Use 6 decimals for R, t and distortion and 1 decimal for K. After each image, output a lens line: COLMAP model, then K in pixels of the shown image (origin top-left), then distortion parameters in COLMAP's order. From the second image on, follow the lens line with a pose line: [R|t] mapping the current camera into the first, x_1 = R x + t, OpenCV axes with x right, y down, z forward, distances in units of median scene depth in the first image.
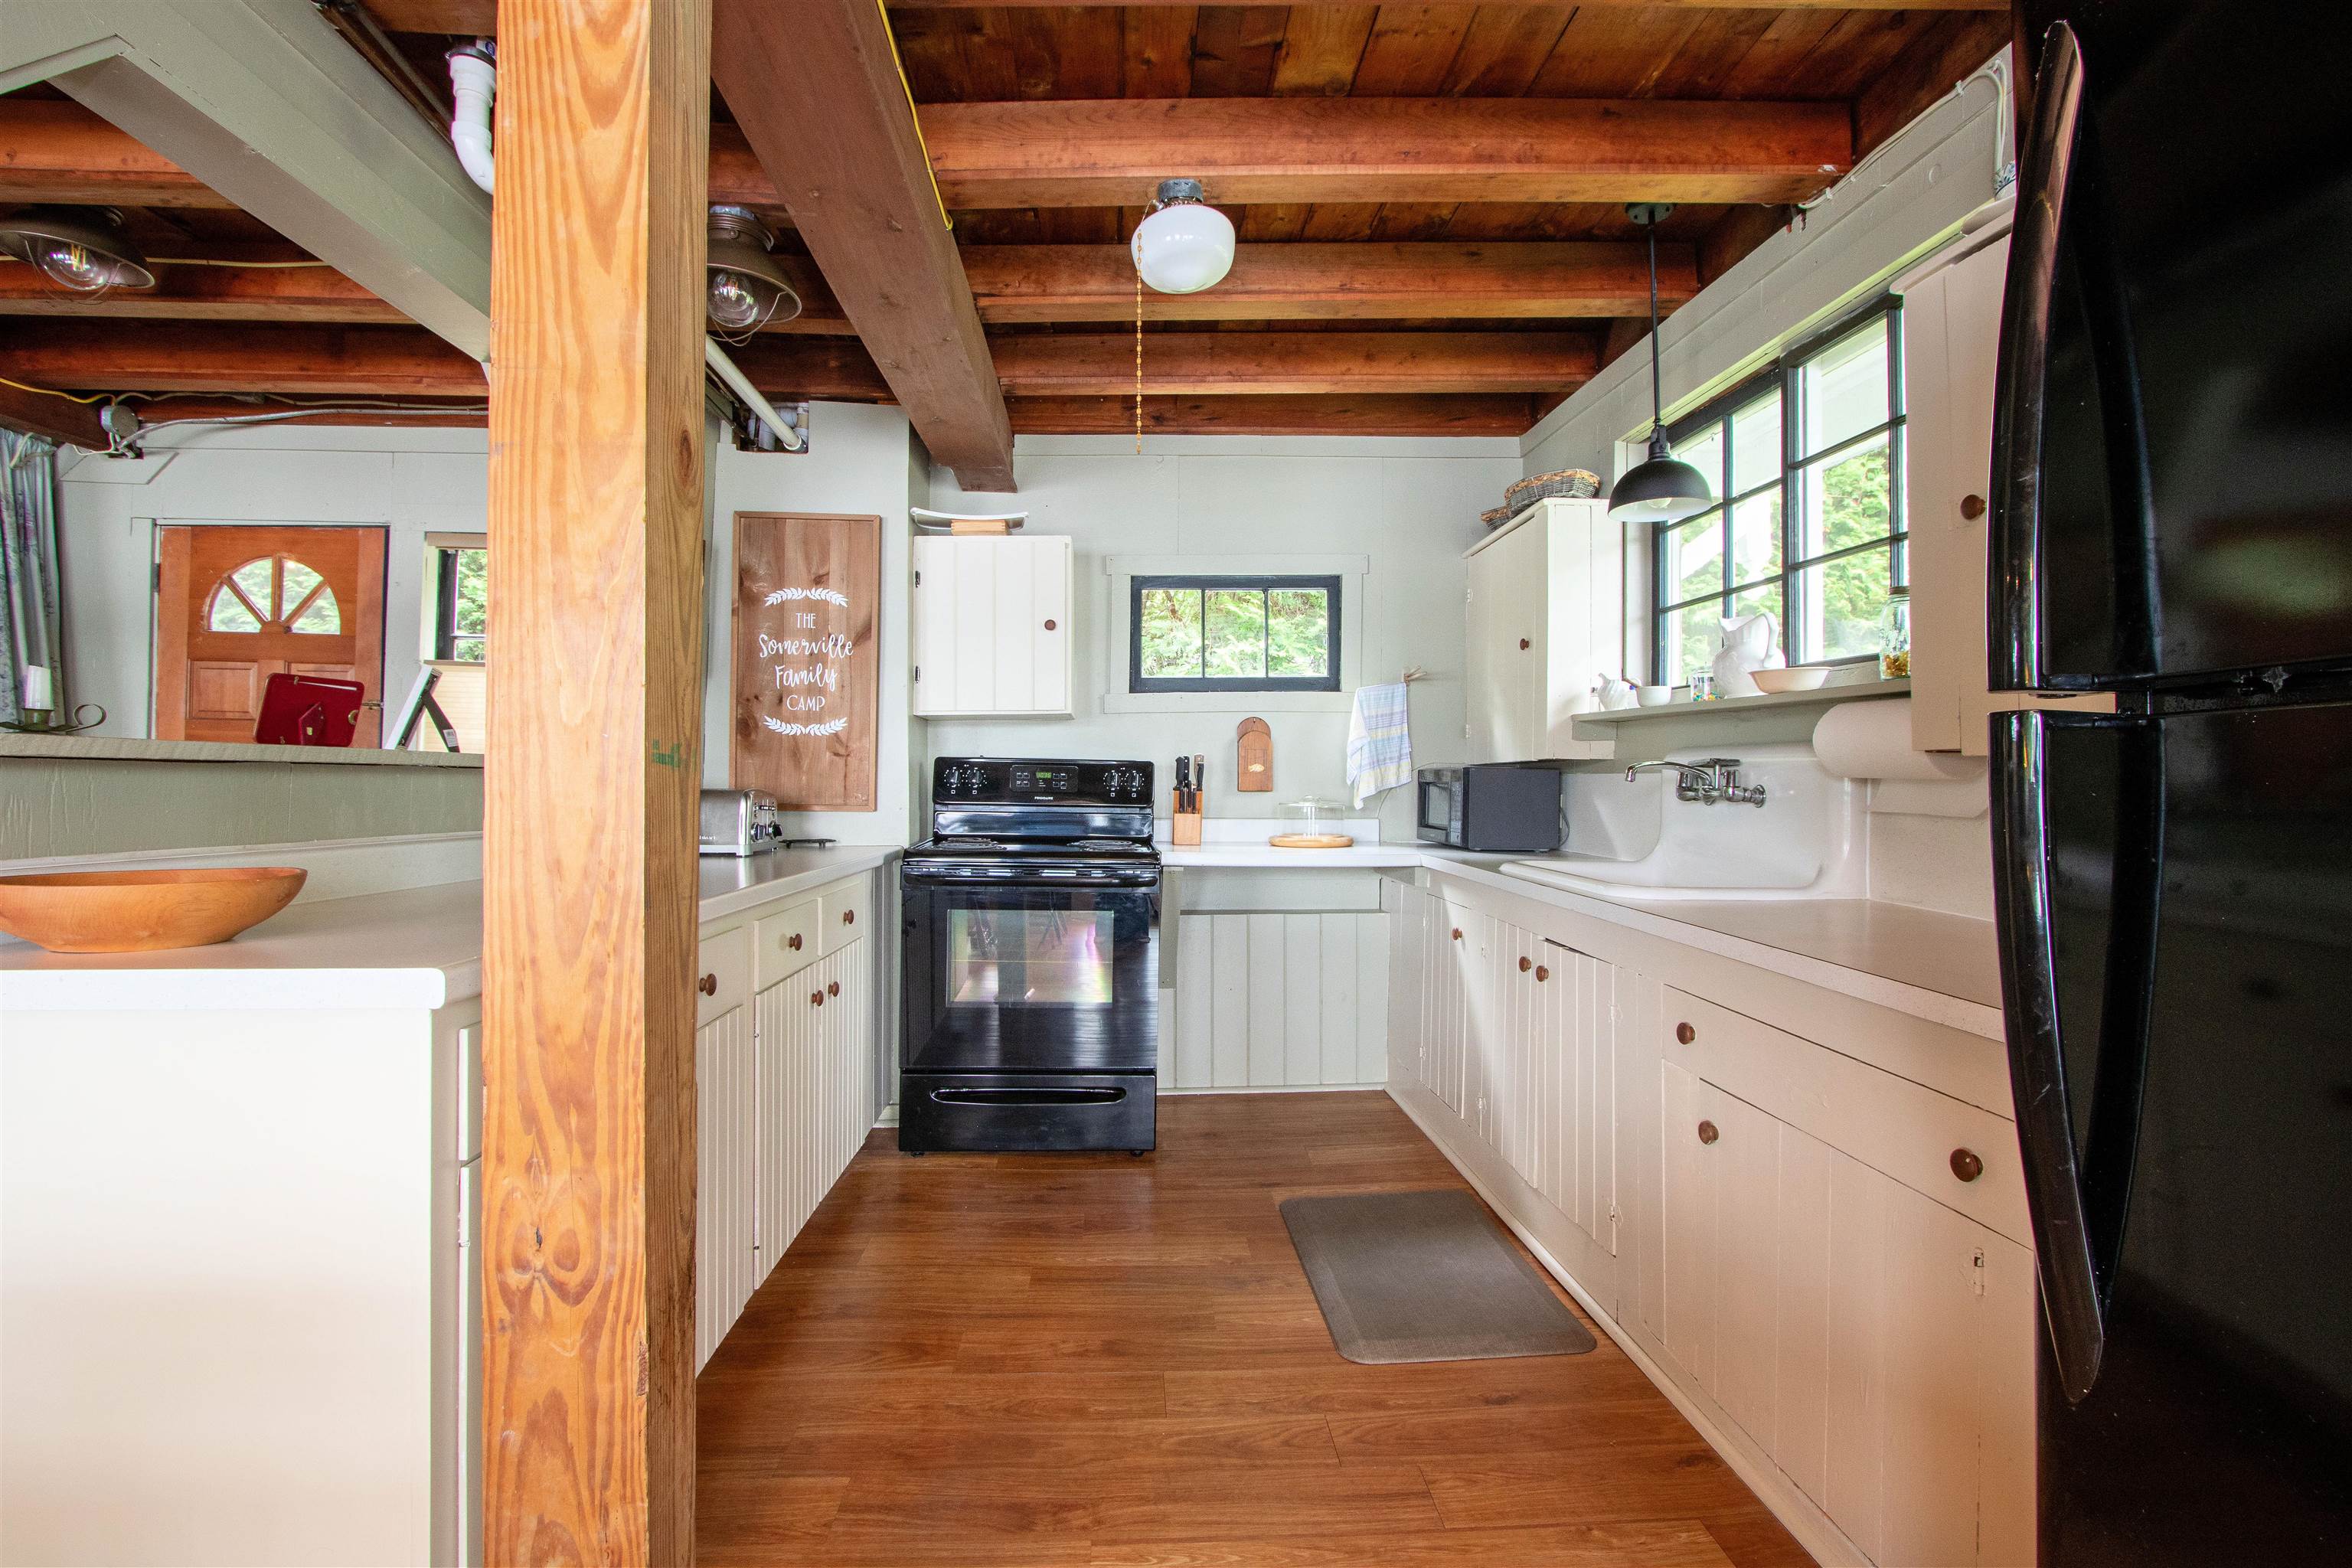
lens RADIAL K [[1071.7, 0, 1177.4], [0, 1071.7, 771.8], [0, 0, 1]] dist [-0.021740, 0.004061]
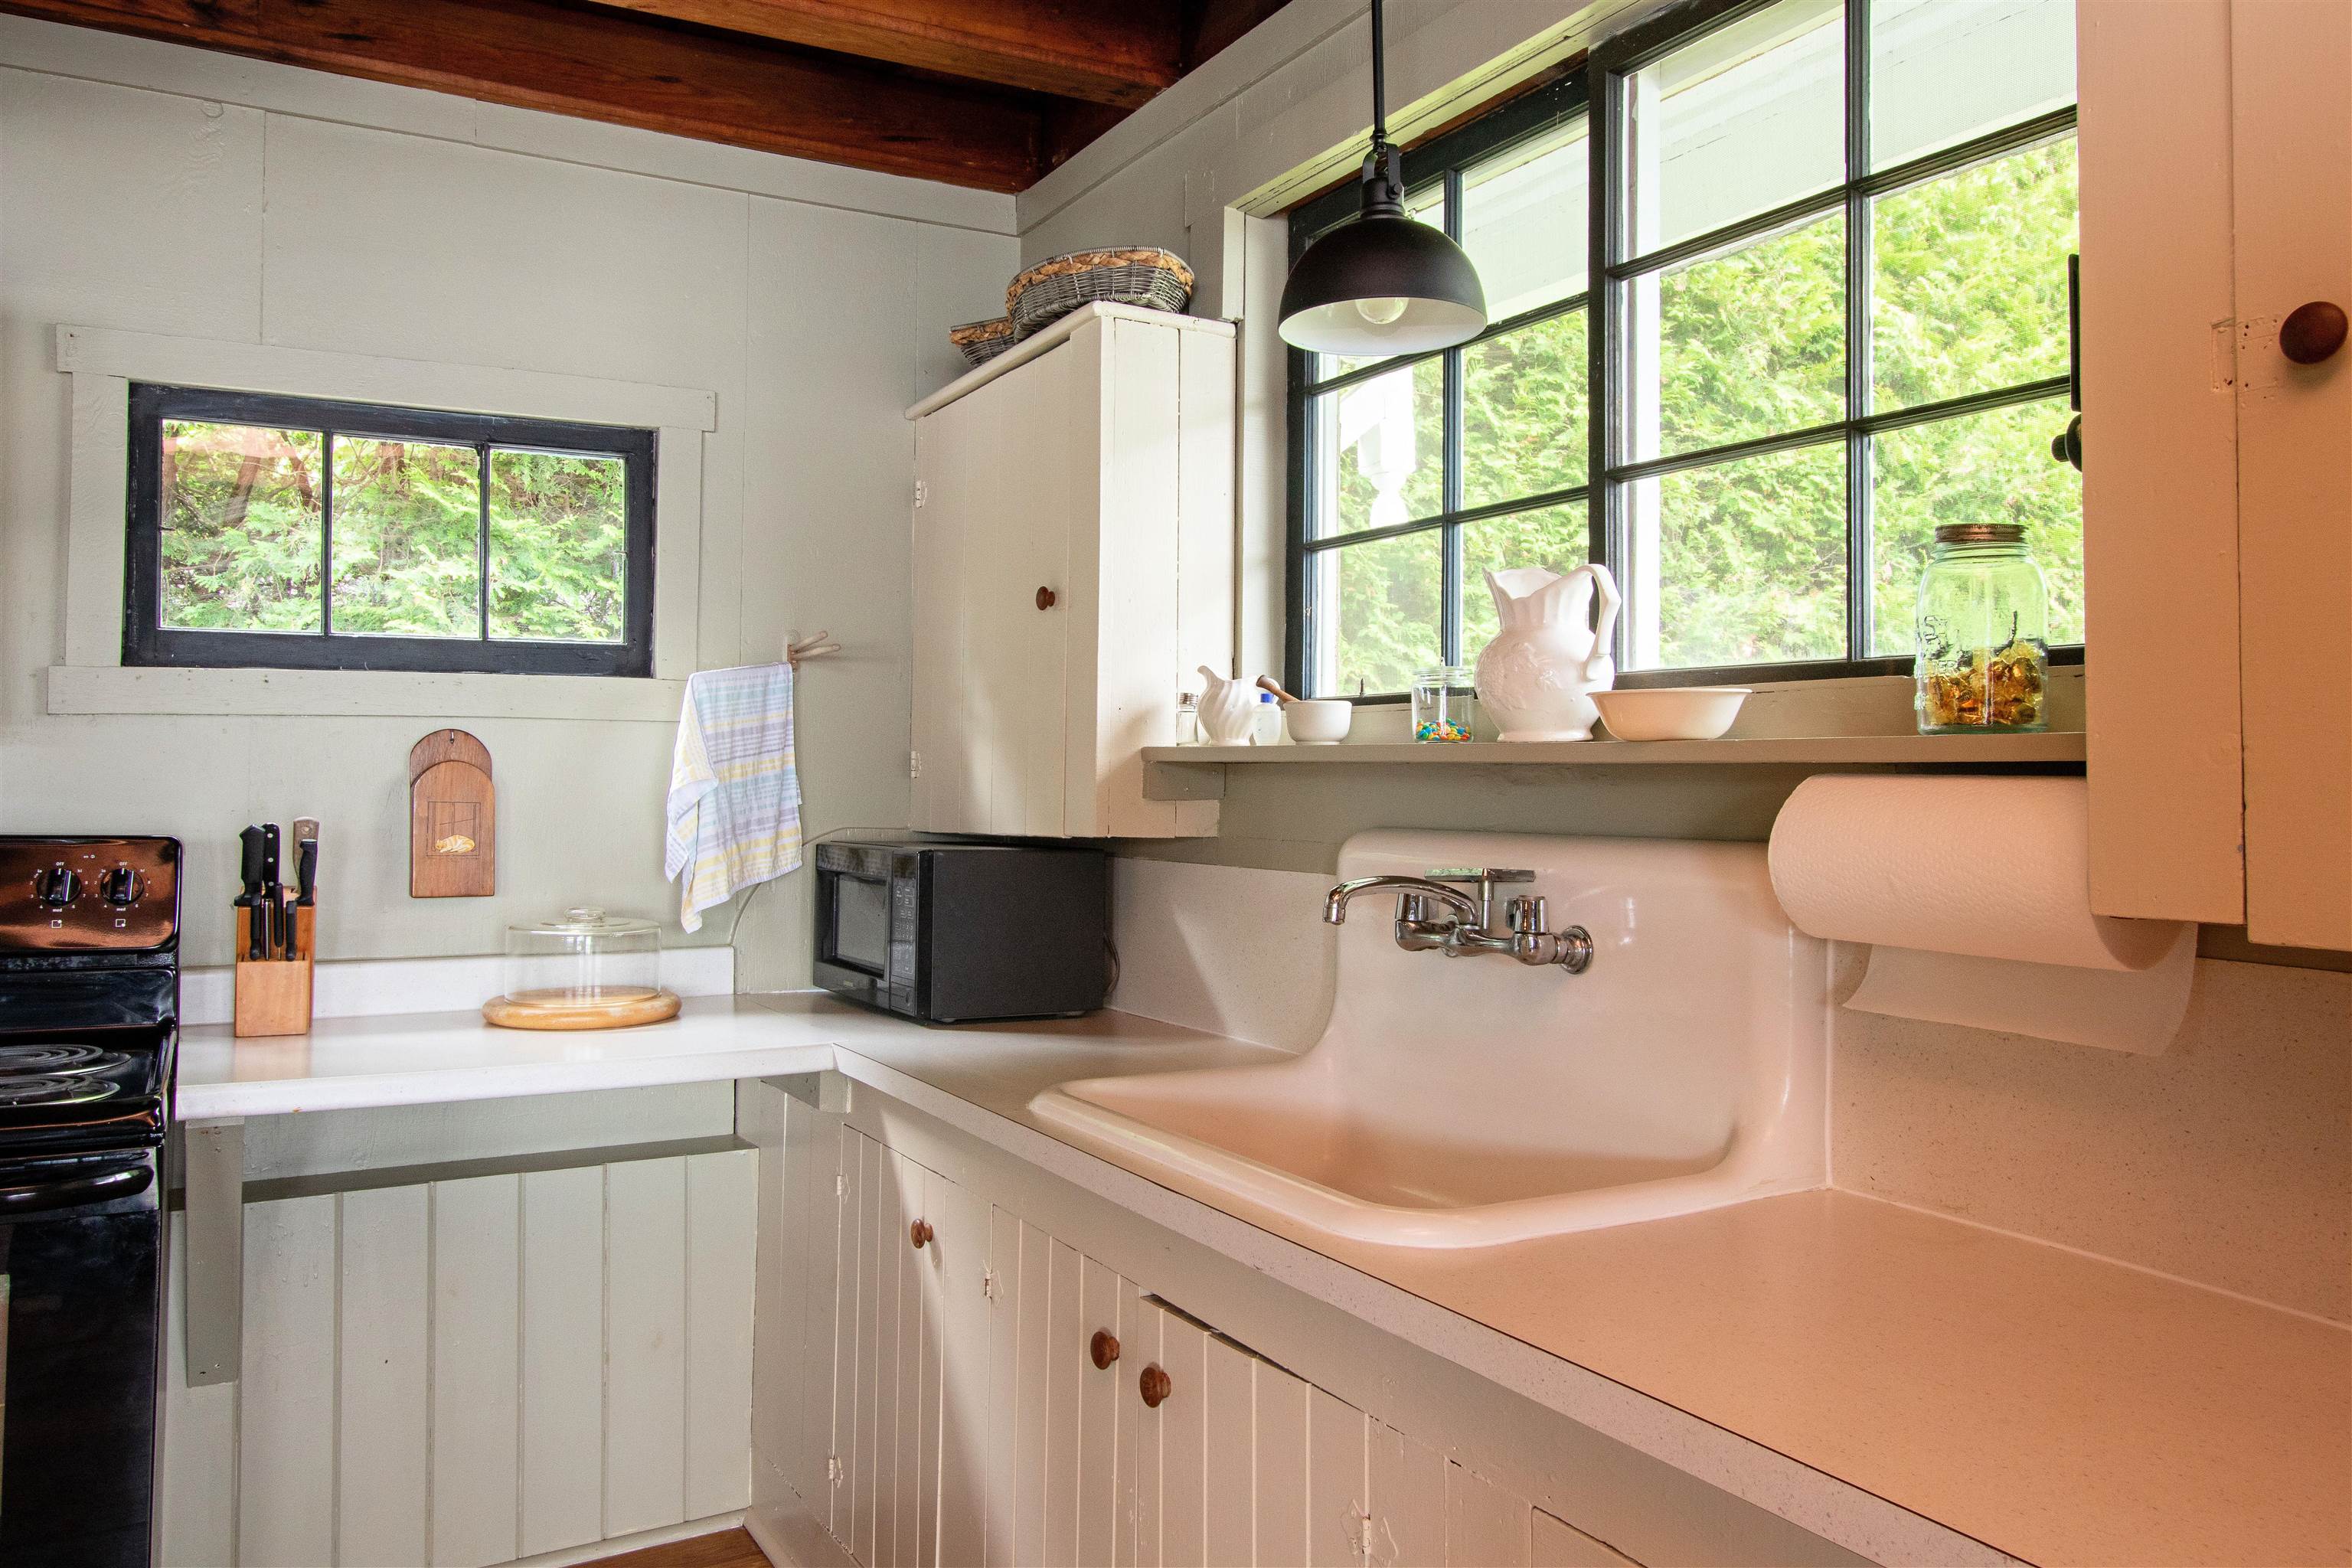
lens RADIAL K [[1650.4, 0, 1174.6], [0, 1650.4, 769.3], [0, 0, 1]] dist [-0.025353, 0.028521]
pose [[0.893870, 0.006583, 0.448277, 0.040040], [-0.004283, 0.999972, -0.006146, -0.037106], [-0.448305, 0.003574, 0.893873, 0.300731]]
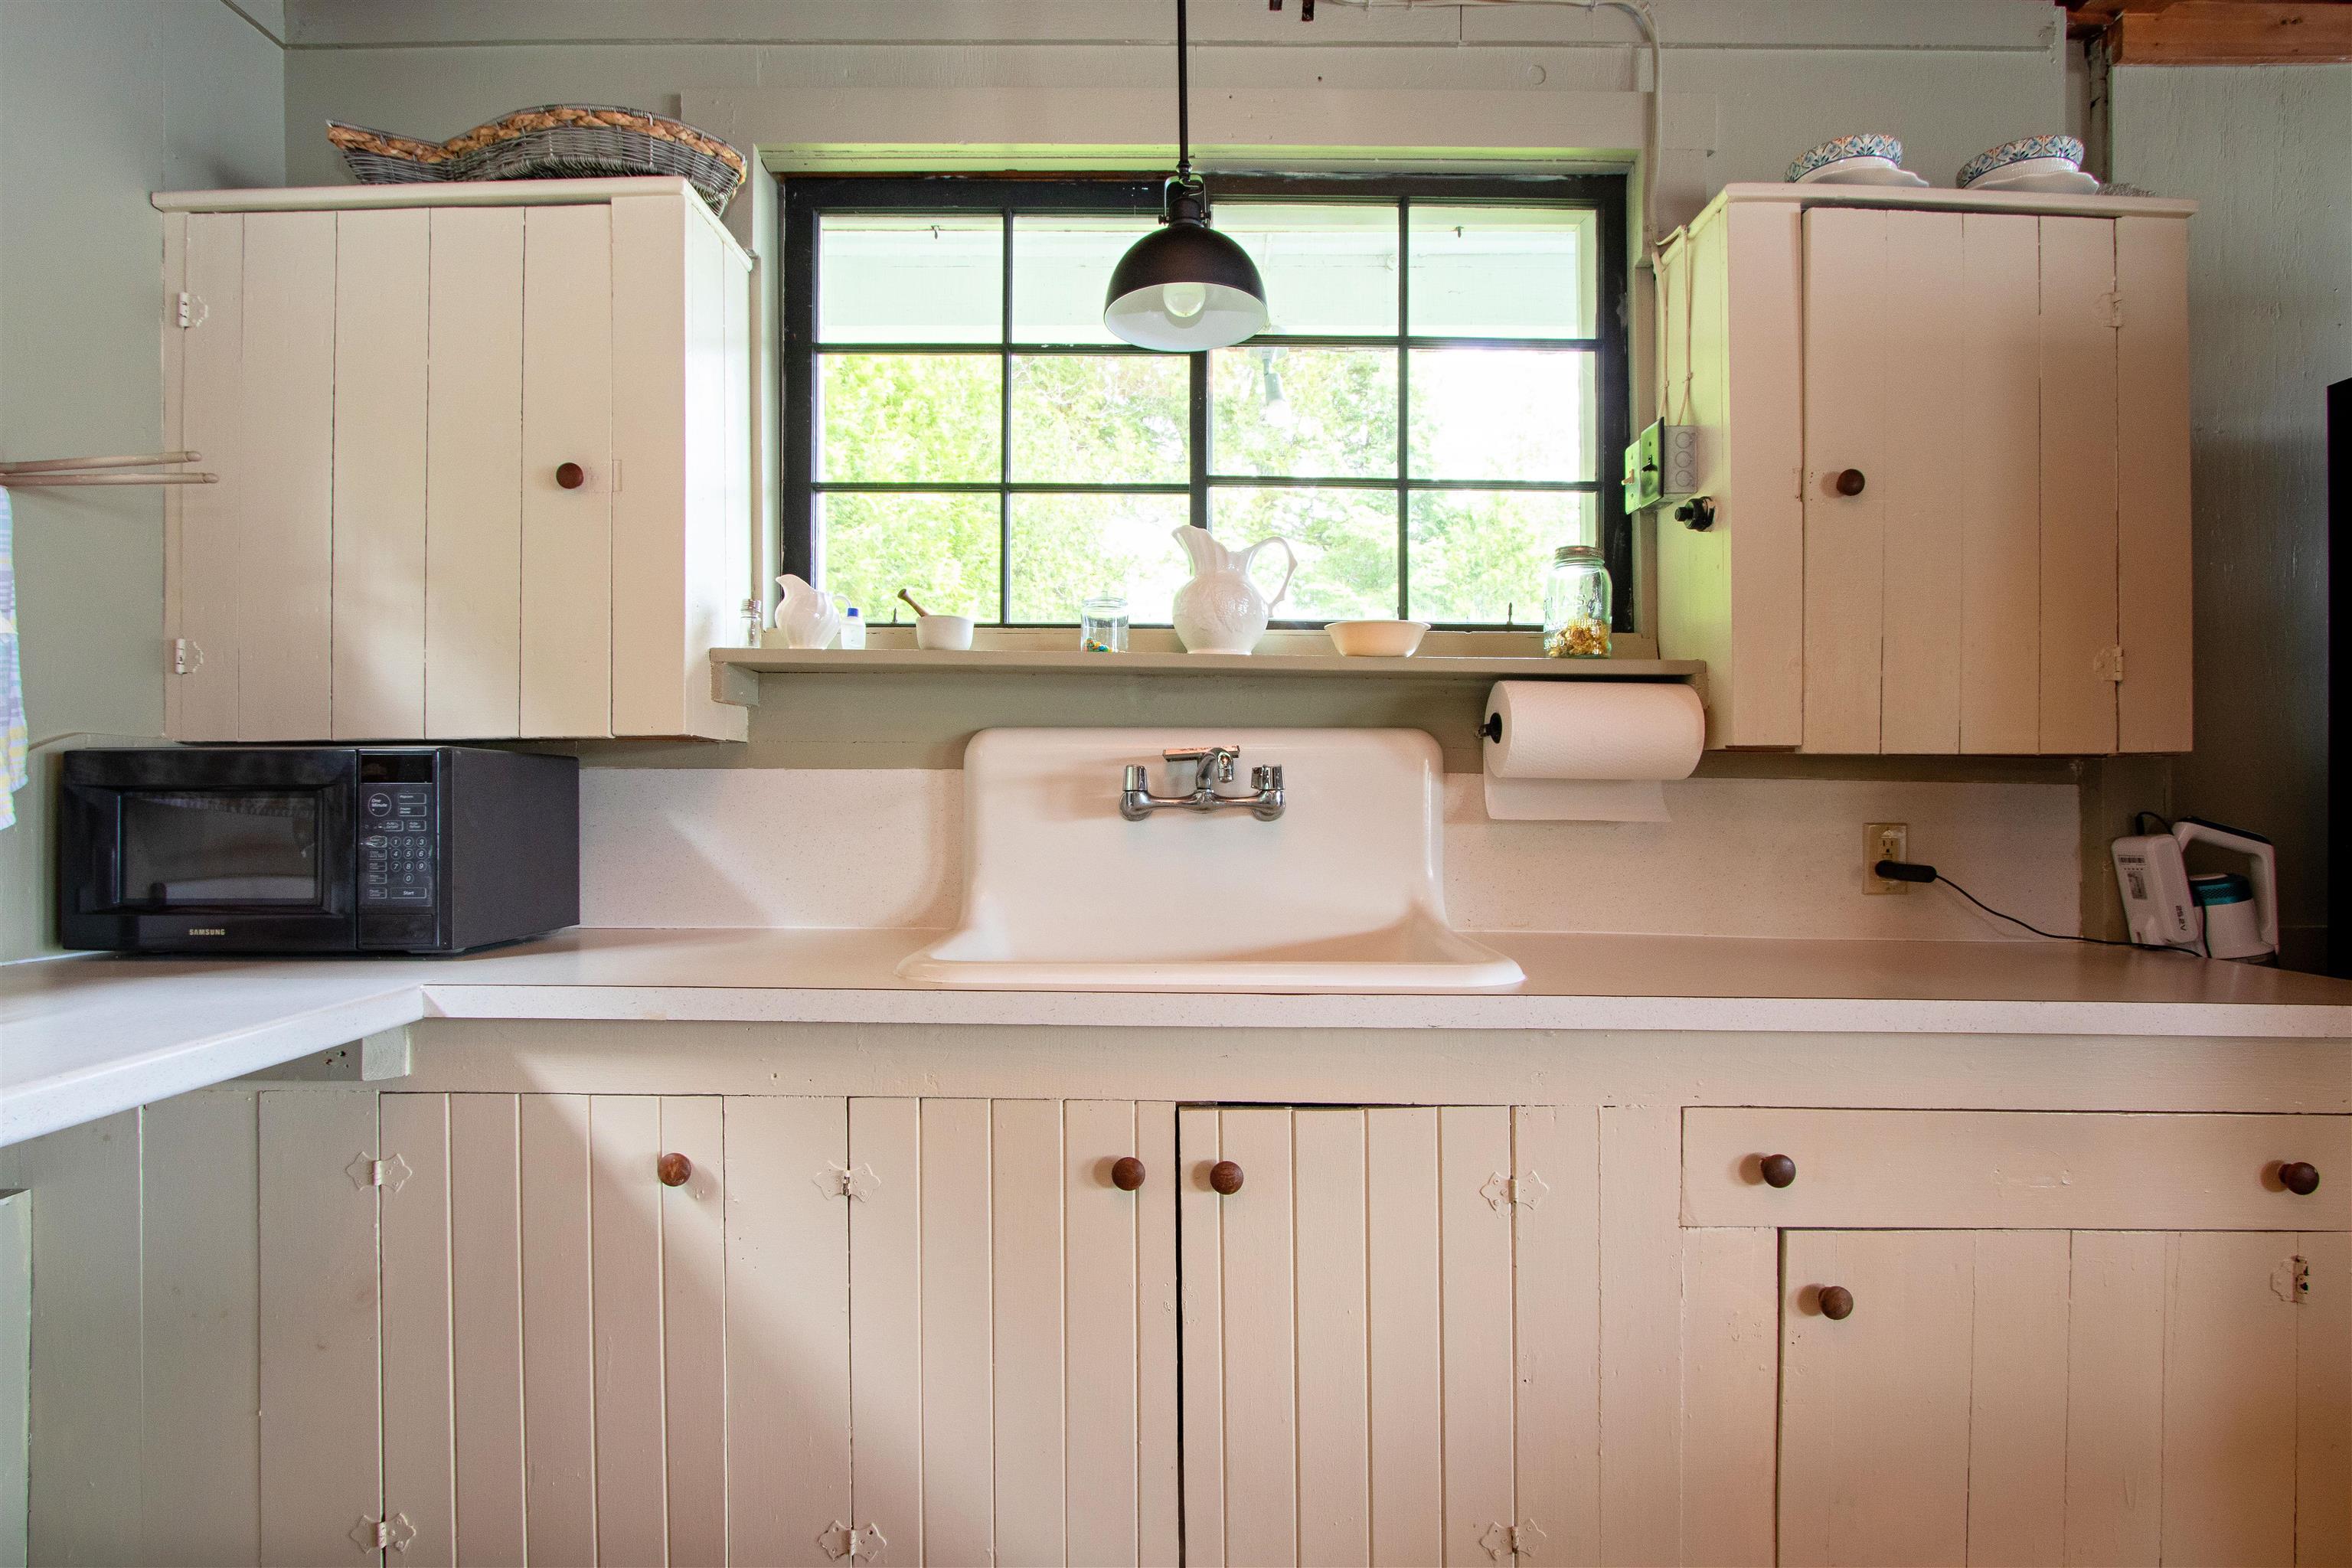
lens RADIAL K [[1085.9, 0, 1150.9], [0, 1085.9, 800.1], [0, 0, 1]] dist [-0.018778, 0.000488]
pose [[0.075122, -0.011503, 0.997108, -0.108453], [-0.006991, 0.999903, 0.012062, 0.008753], [-0.997150, -0.007876, 0.075035, 0.727700]]
